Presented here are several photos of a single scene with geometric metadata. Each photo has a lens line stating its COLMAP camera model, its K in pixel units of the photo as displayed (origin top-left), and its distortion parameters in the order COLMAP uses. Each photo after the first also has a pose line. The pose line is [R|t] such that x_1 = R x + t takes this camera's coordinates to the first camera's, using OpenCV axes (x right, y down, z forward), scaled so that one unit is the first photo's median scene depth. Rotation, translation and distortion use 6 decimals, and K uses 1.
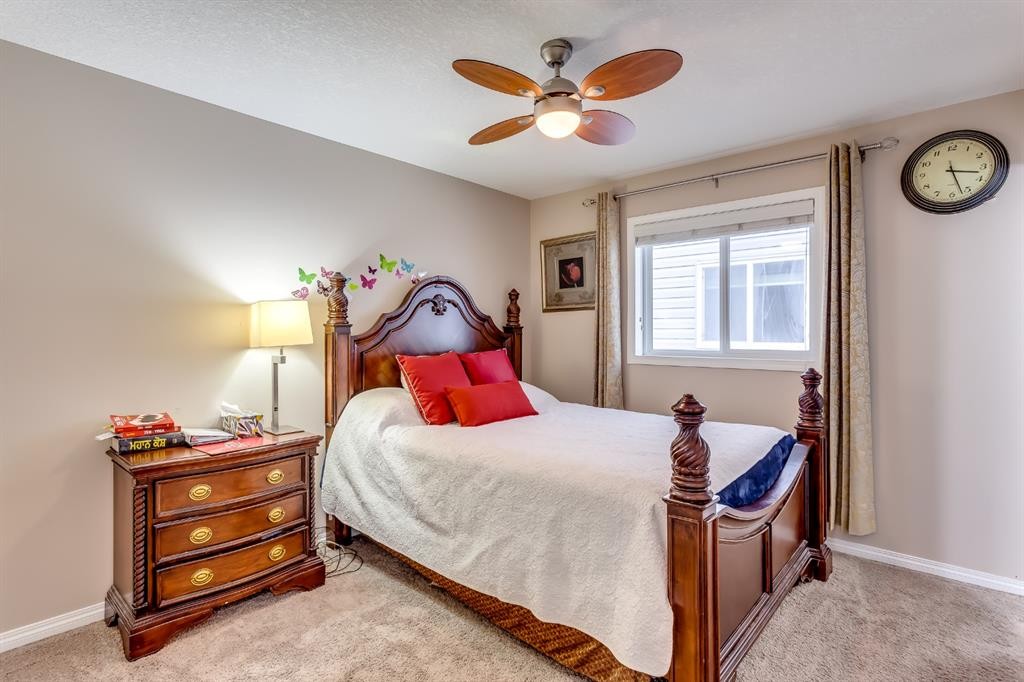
lens RADIAL K [[485.0, 0, 504.4], [0, 485.0, 340.0], [0, 0, 1]] dist [-0.001250, 0.000142]
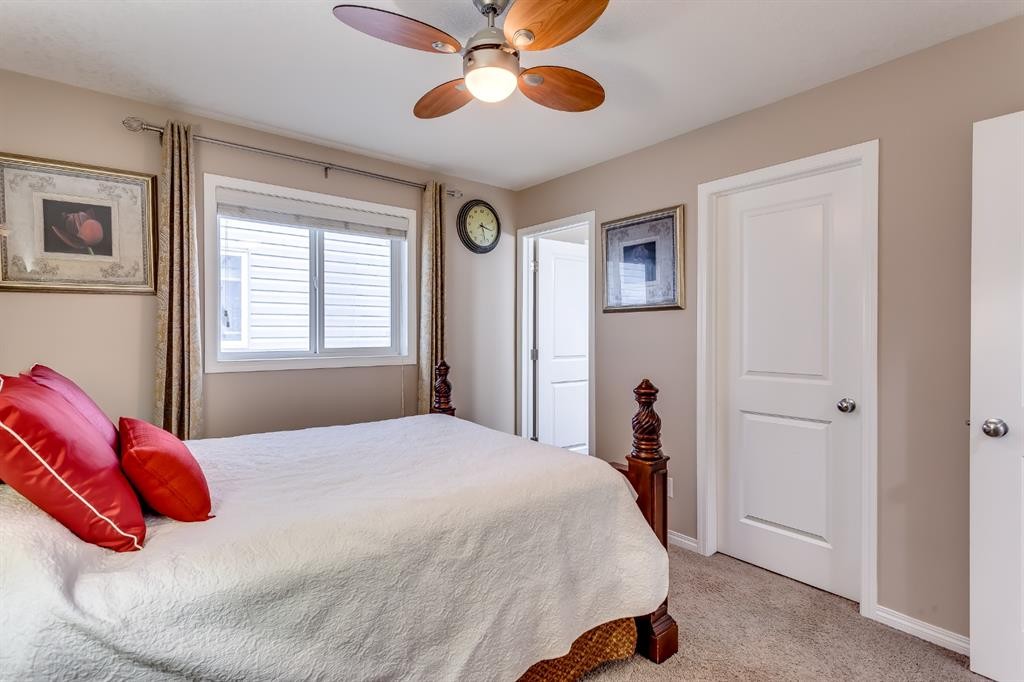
lens RADIAL K [[485.0, 0, 505.5], [0, 485.0, 333.9], [0, 0, 1]] dist [-0.001250, 0.000142]
pose [[0.184007, -0.005343, 0.982910, -0.563019], [0.010277, 0.999941, 0.003511, -0.012606], [-0.982871, 0.009455, 0.184051, 0.640620]]
